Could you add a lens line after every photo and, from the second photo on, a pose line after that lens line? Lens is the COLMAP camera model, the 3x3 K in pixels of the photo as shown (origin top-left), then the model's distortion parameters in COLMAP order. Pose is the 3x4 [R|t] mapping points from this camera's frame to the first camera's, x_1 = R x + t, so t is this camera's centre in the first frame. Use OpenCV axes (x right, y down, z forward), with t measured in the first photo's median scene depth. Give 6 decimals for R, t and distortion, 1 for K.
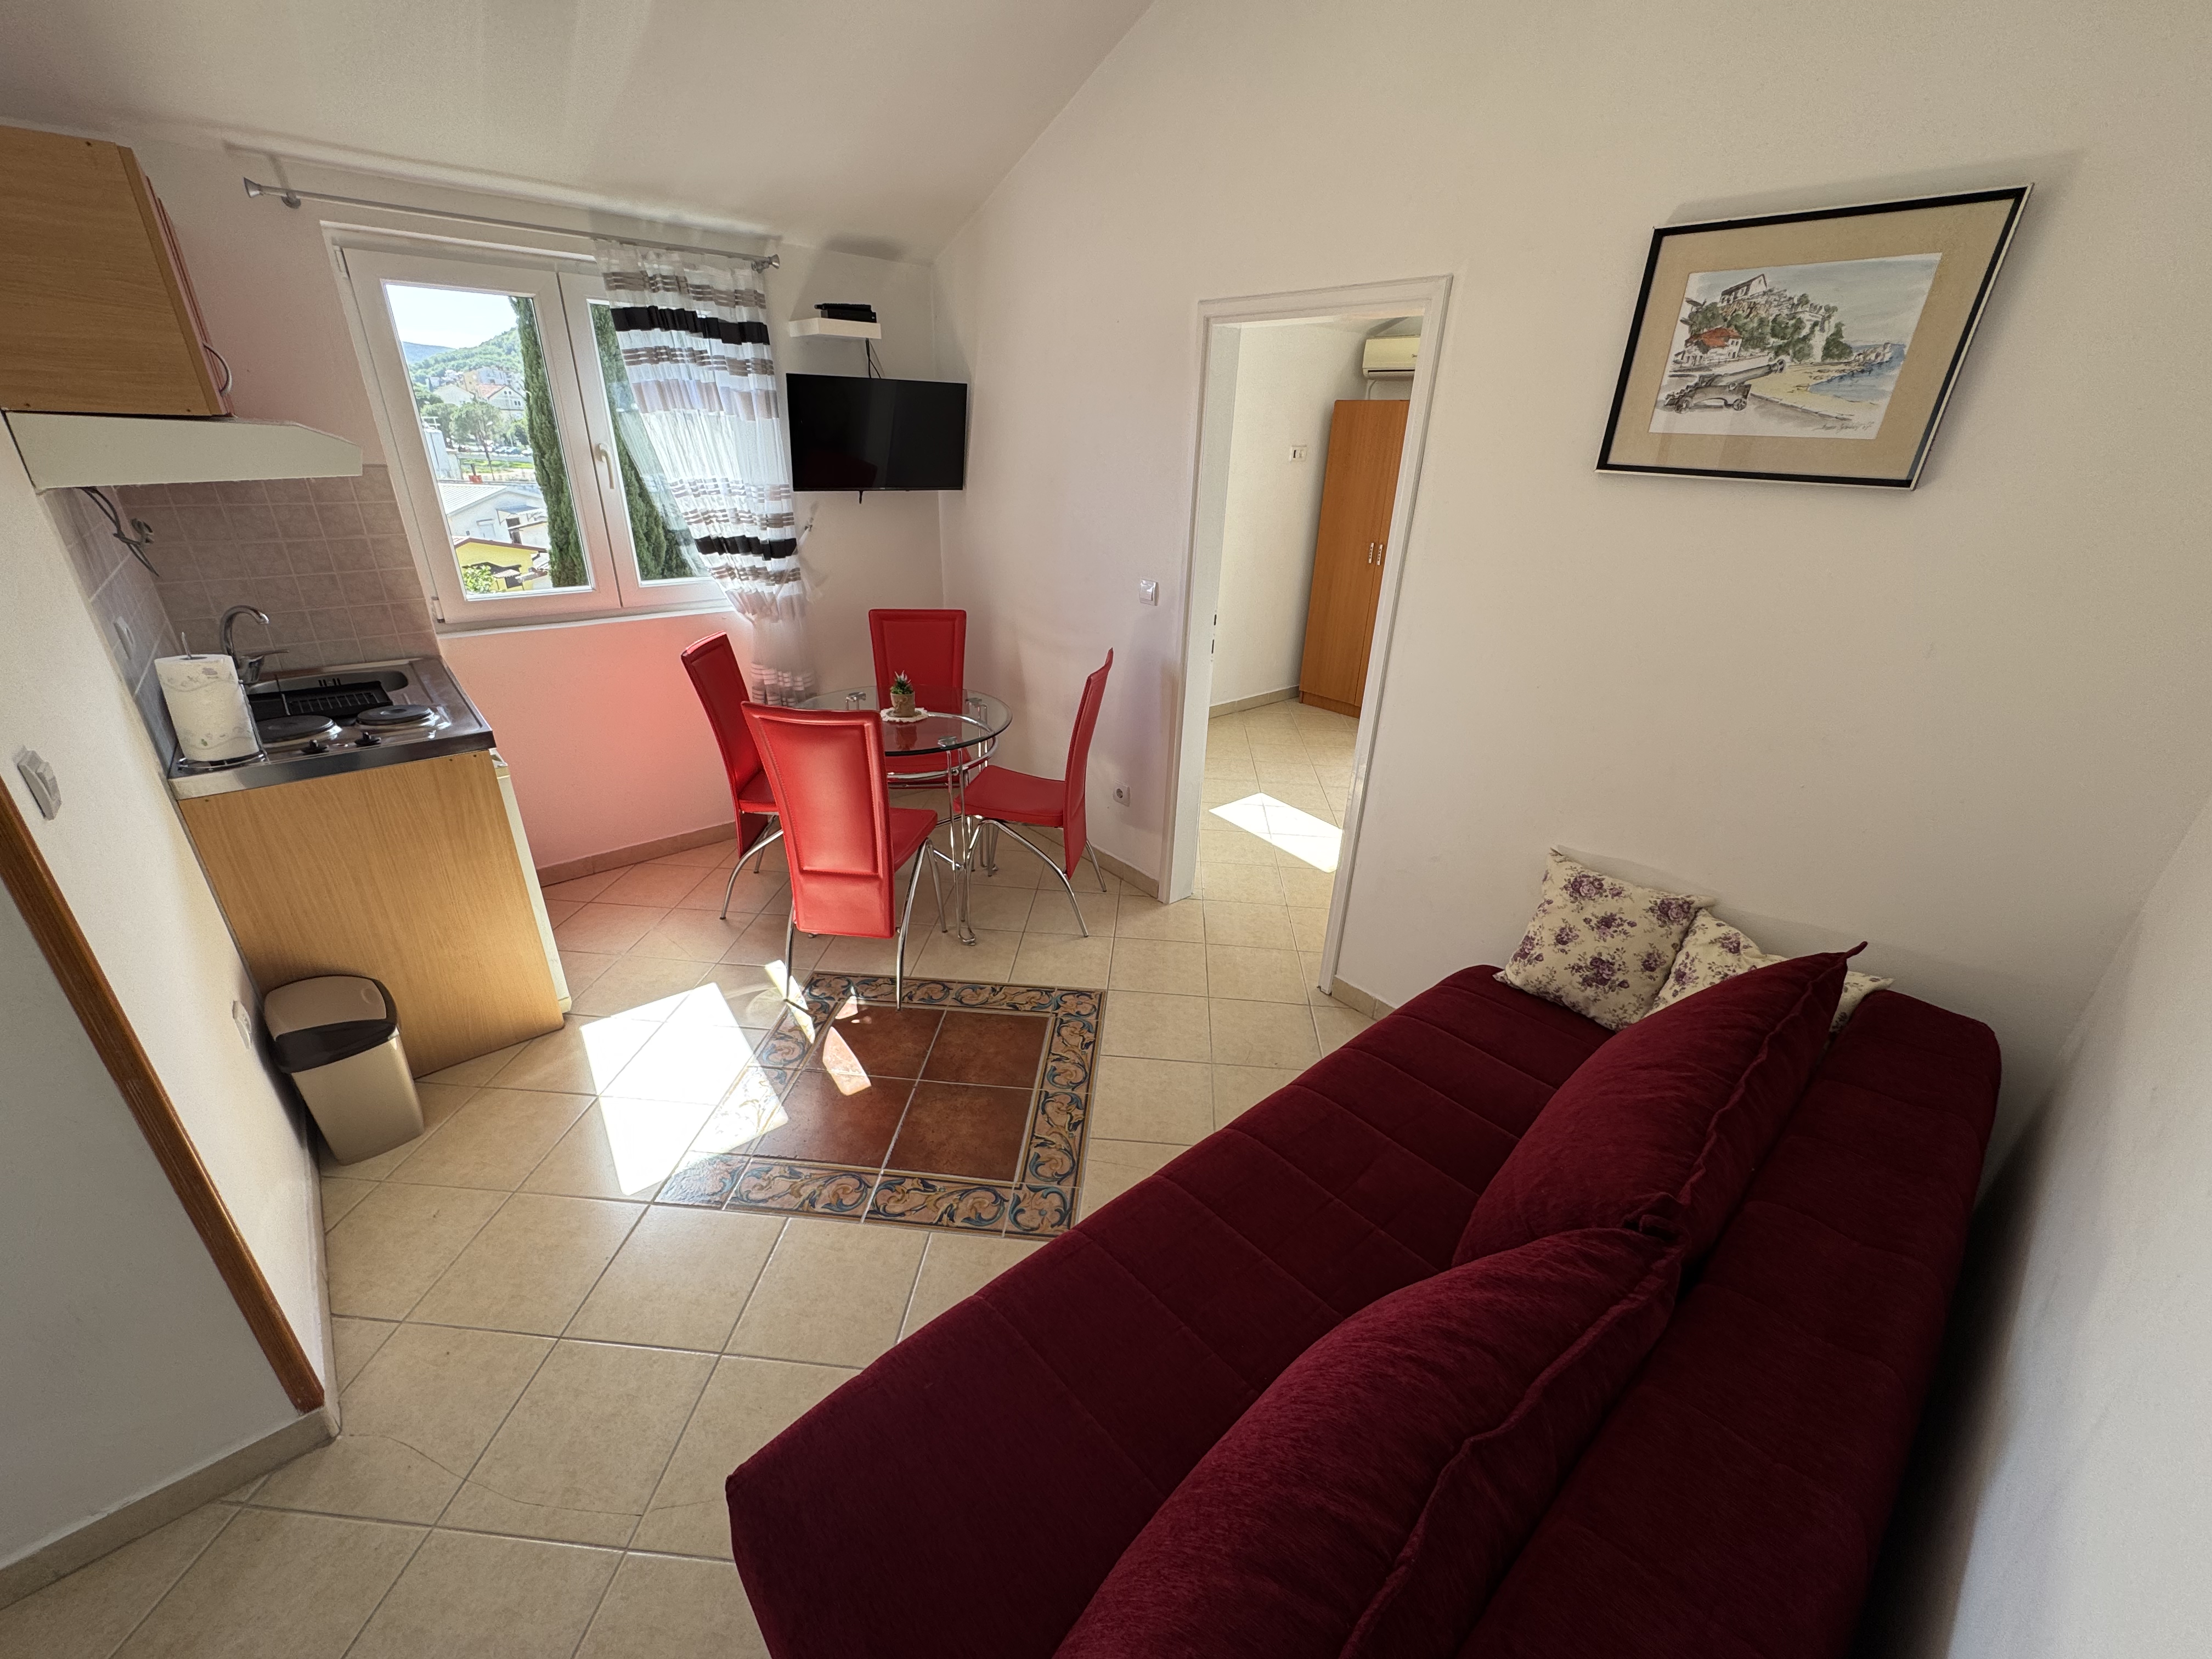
lens RADIAL K [[885.1, 0, 1108.3], [0, 885.1, 832.8], [0, 0, 1]] dist [0.001634, 0.000466]
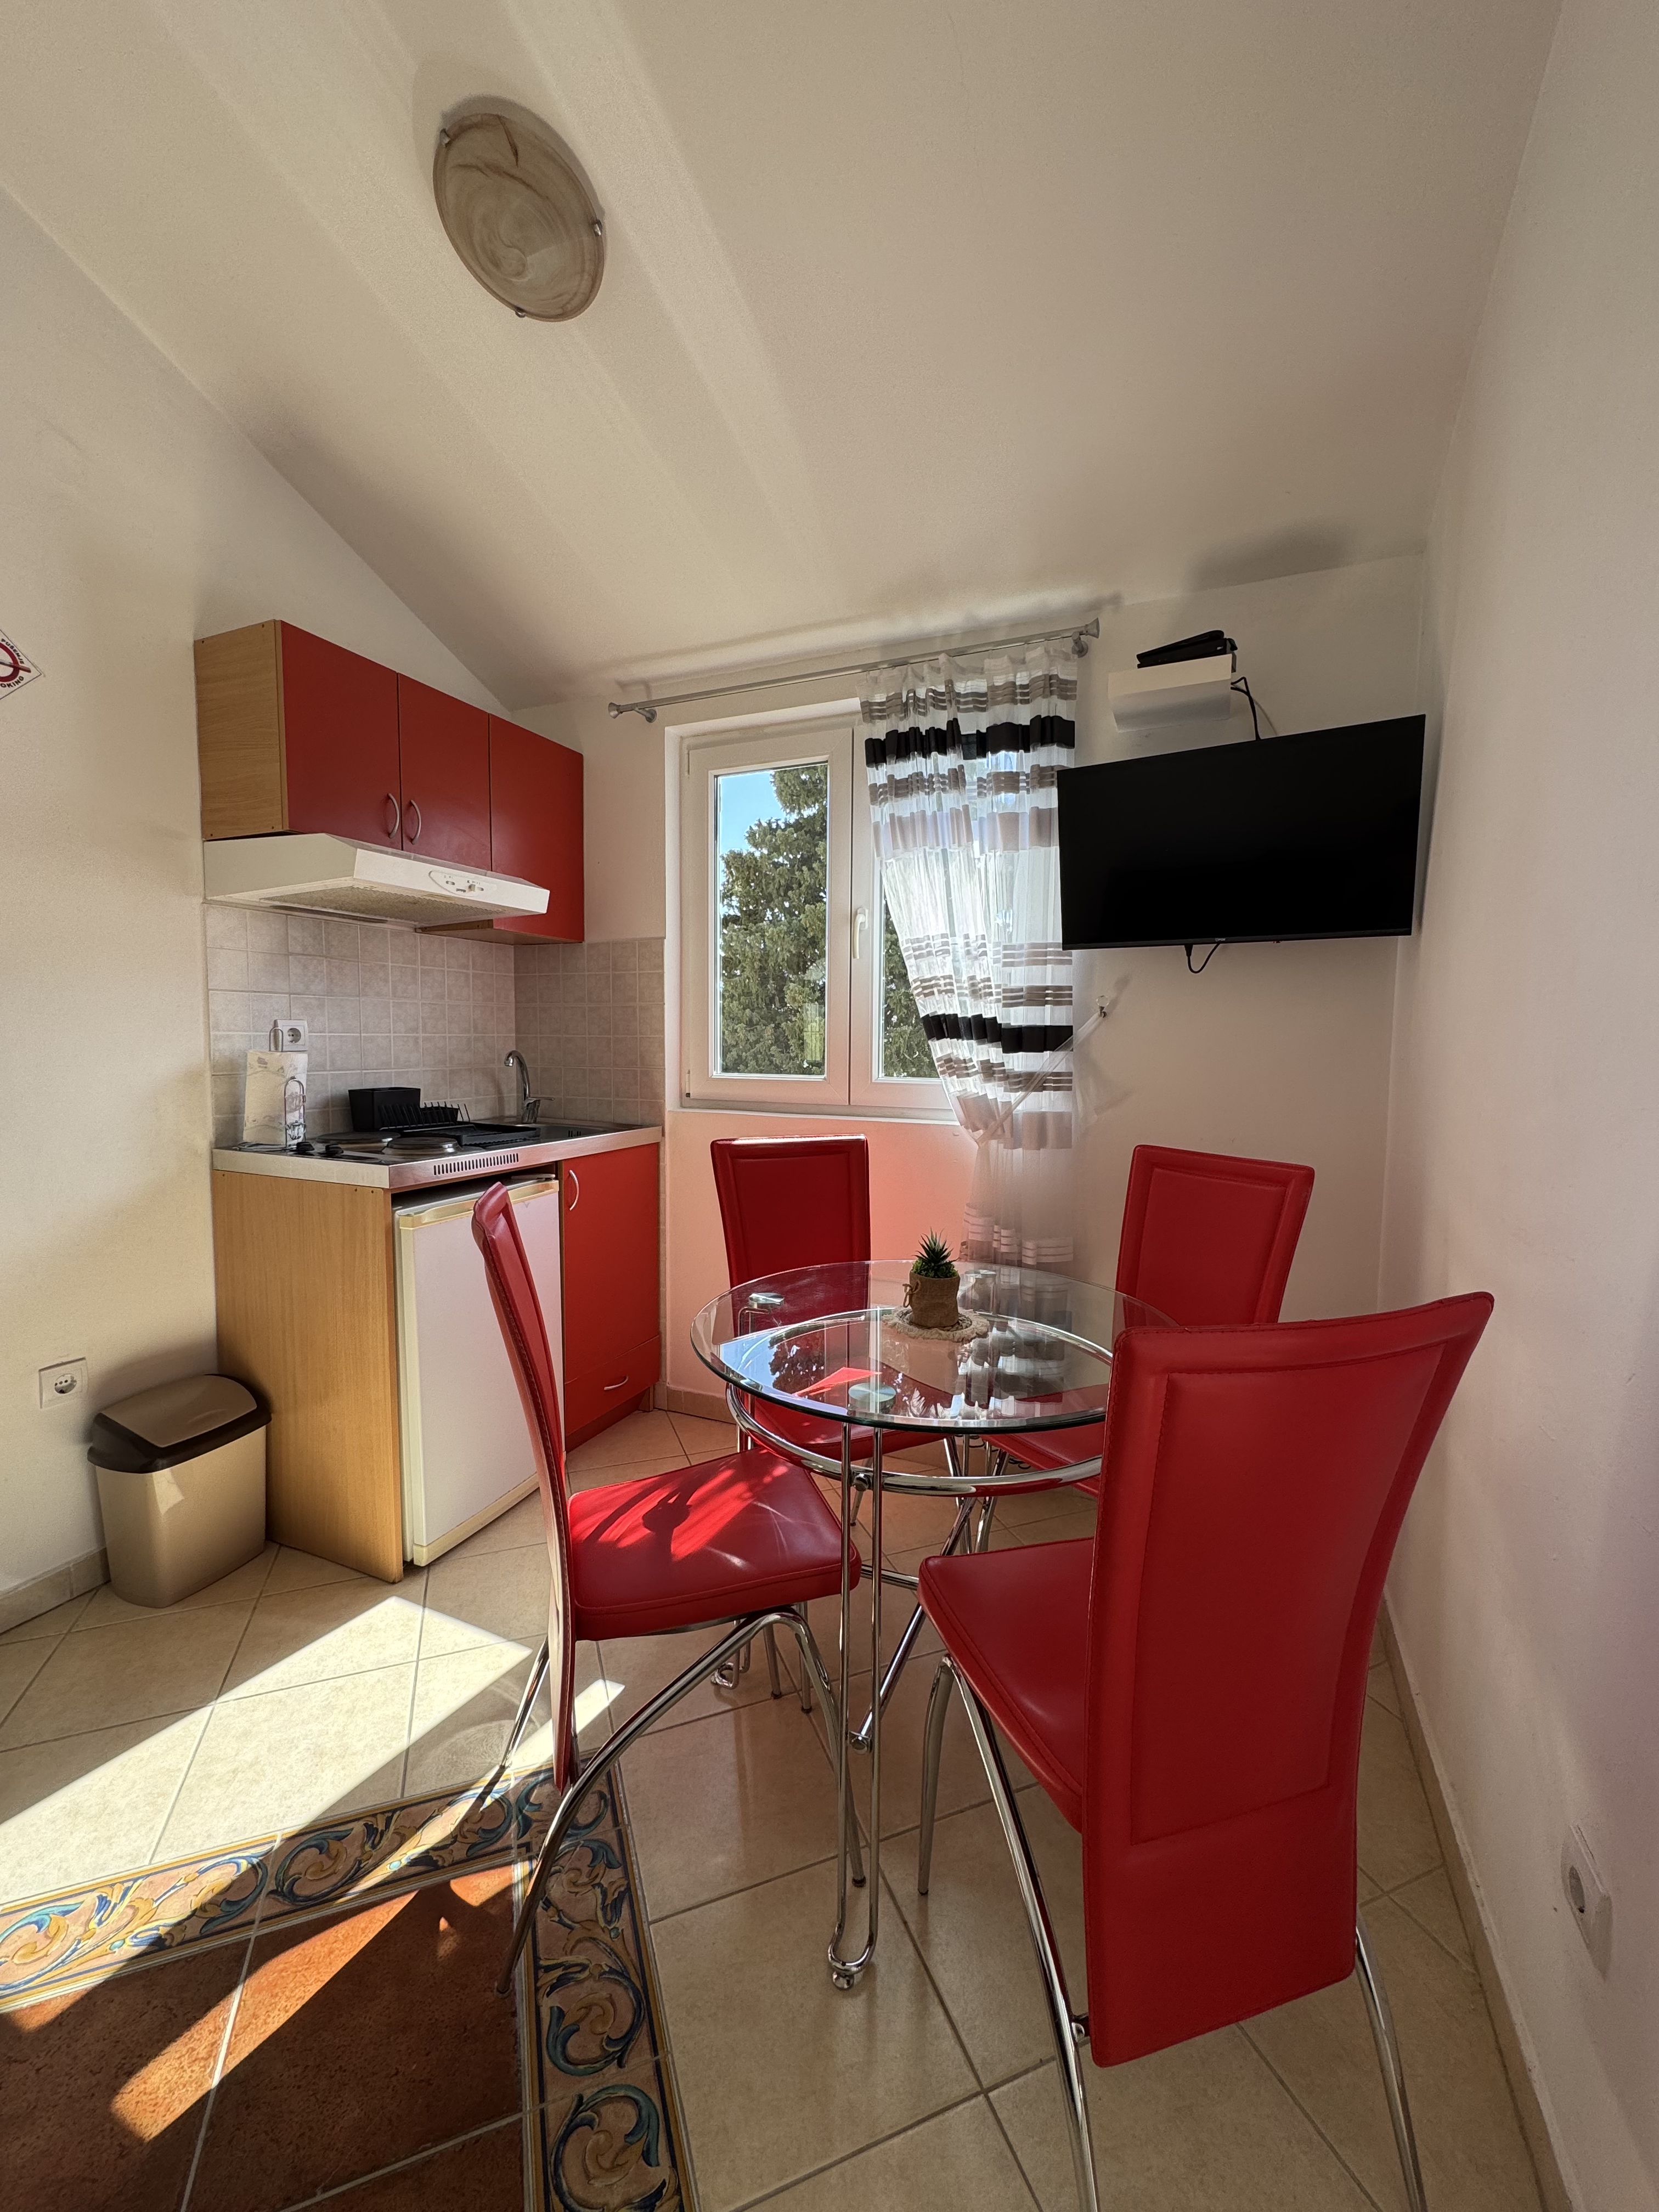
lens RADIAL K [[885.1, 0, 826.1], [0, 885.1, 1098.2], [0, 0, 1]] dist [0.001634, 0.000466]
pose [[0.416422, 0.035893, -0.908463, 0.151206], [-0.372694, 0.918147, -0.134560, -0.147390], [0.829272, 0.394612, 0.395714, 0.673979]]
